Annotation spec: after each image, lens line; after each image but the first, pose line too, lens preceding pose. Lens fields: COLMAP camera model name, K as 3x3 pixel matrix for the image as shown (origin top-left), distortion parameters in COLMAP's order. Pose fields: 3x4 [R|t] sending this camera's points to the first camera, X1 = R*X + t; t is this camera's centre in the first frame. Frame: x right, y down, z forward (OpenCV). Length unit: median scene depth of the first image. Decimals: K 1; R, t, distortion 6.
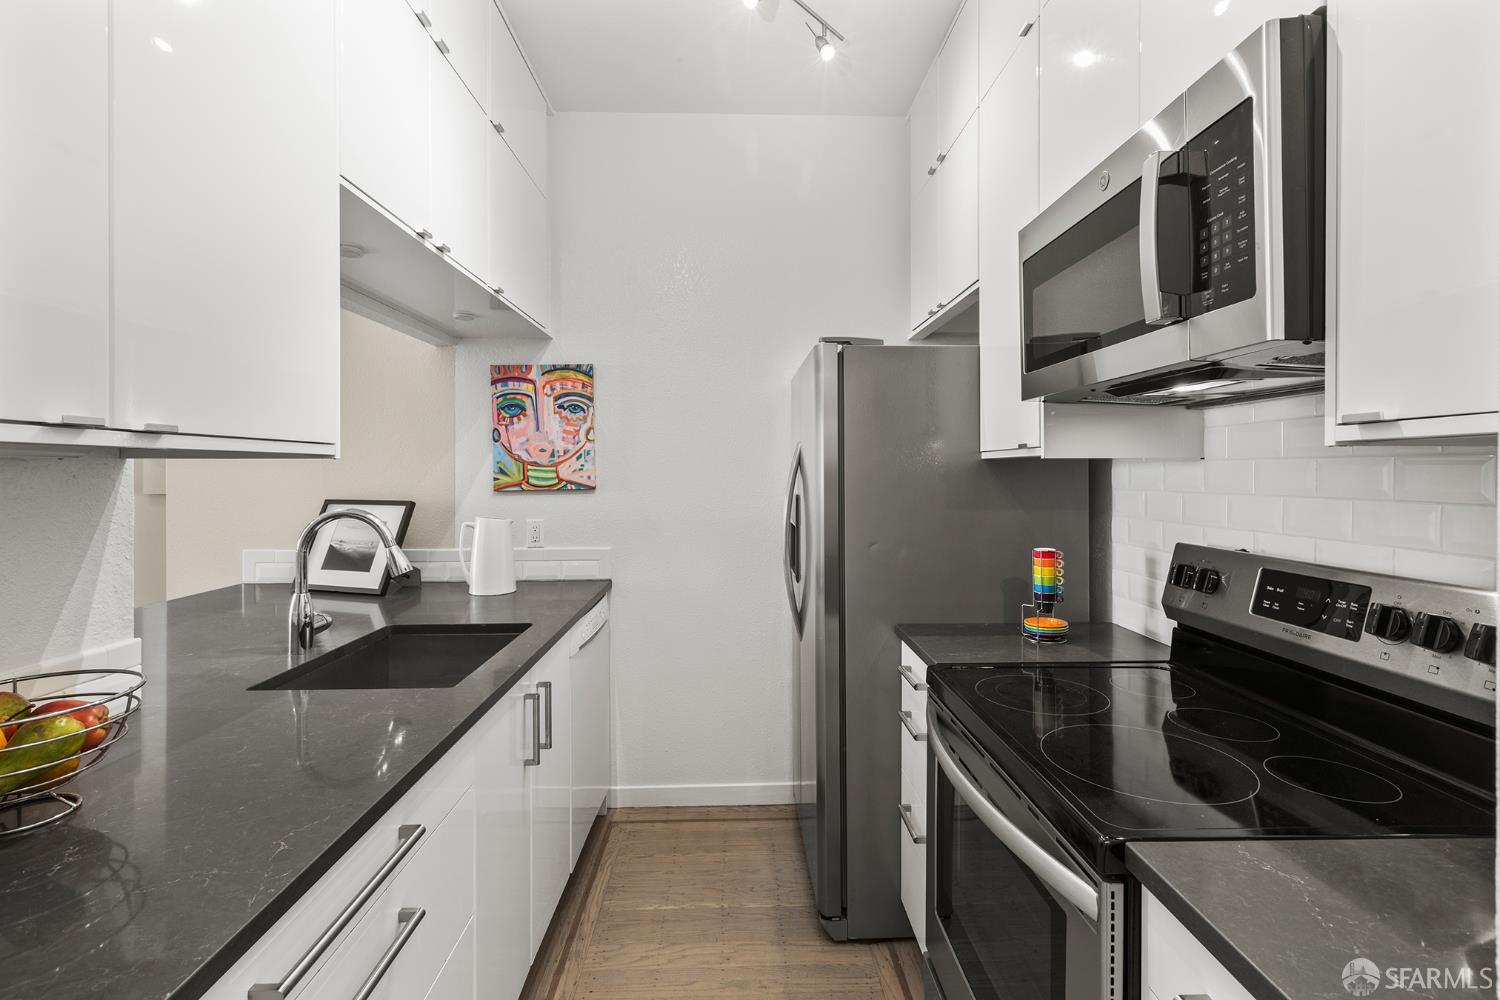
lens RADIAL K [[676.9, 0, 751.7], [0, 676.9, 461.1], [0, 0, 1]] dist [-0.000140, 0.000247]
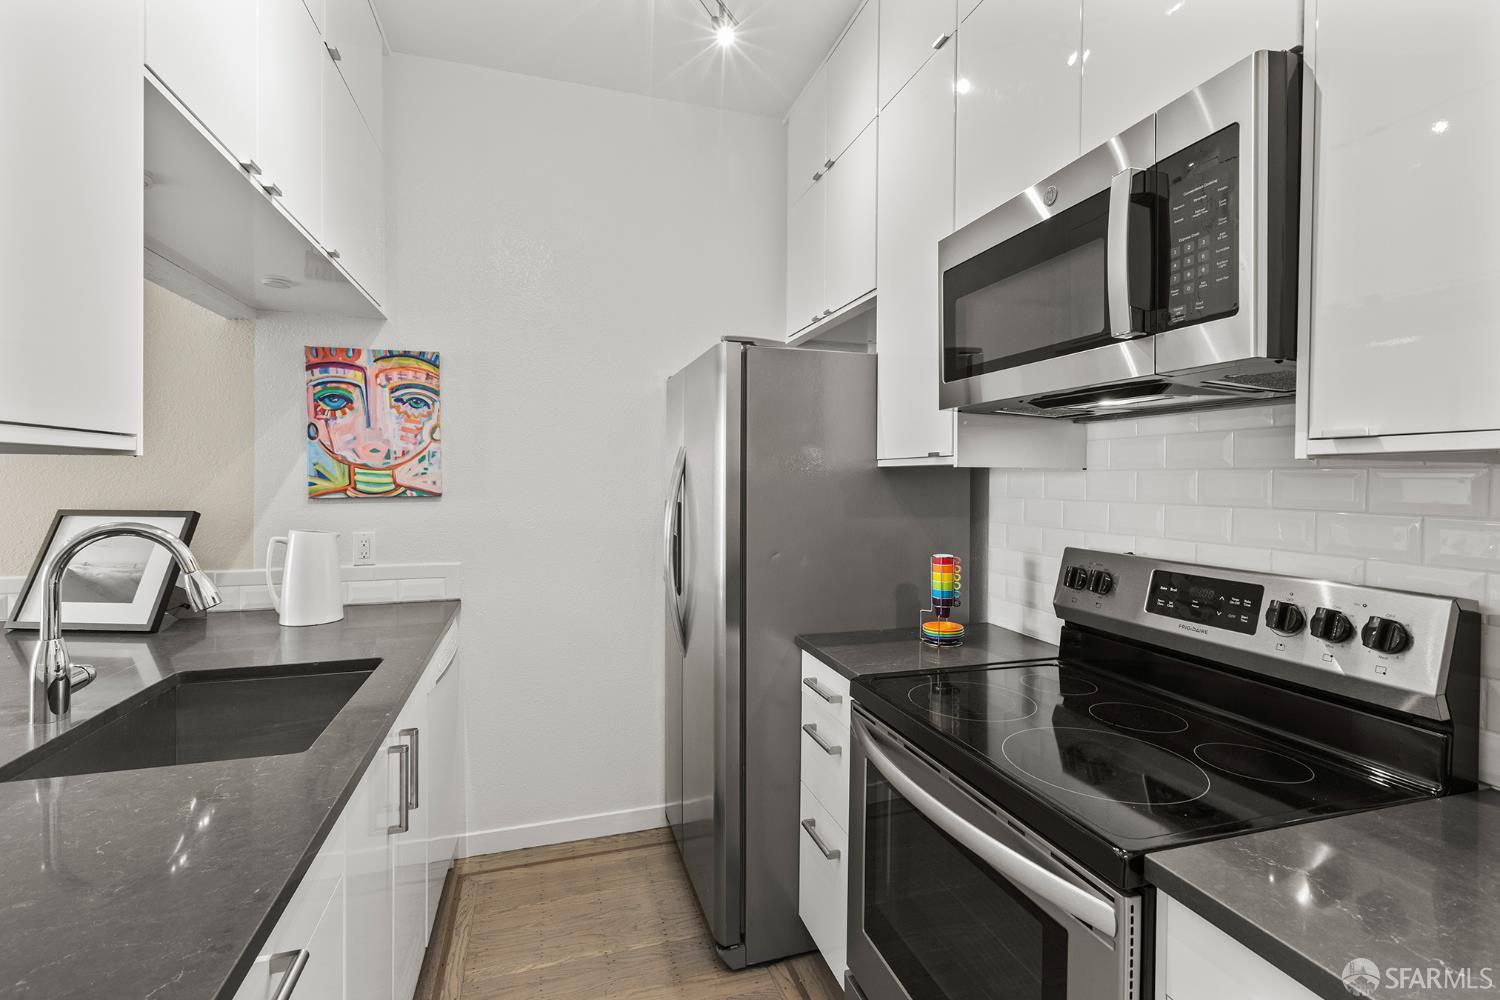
lens RADIAL K [[674.1, 0, 749.7], [0, 674.1, 474.7], [0, 0, 1]] dist [0.001520, -0.000608]
pose [[0.963847, 0.009137, 0.266301, -0.114102], [-0.011988, 0.999887, 0.009082, 0.001511], [-0.266188, -0.011946, 0.963847, 0.085336]]
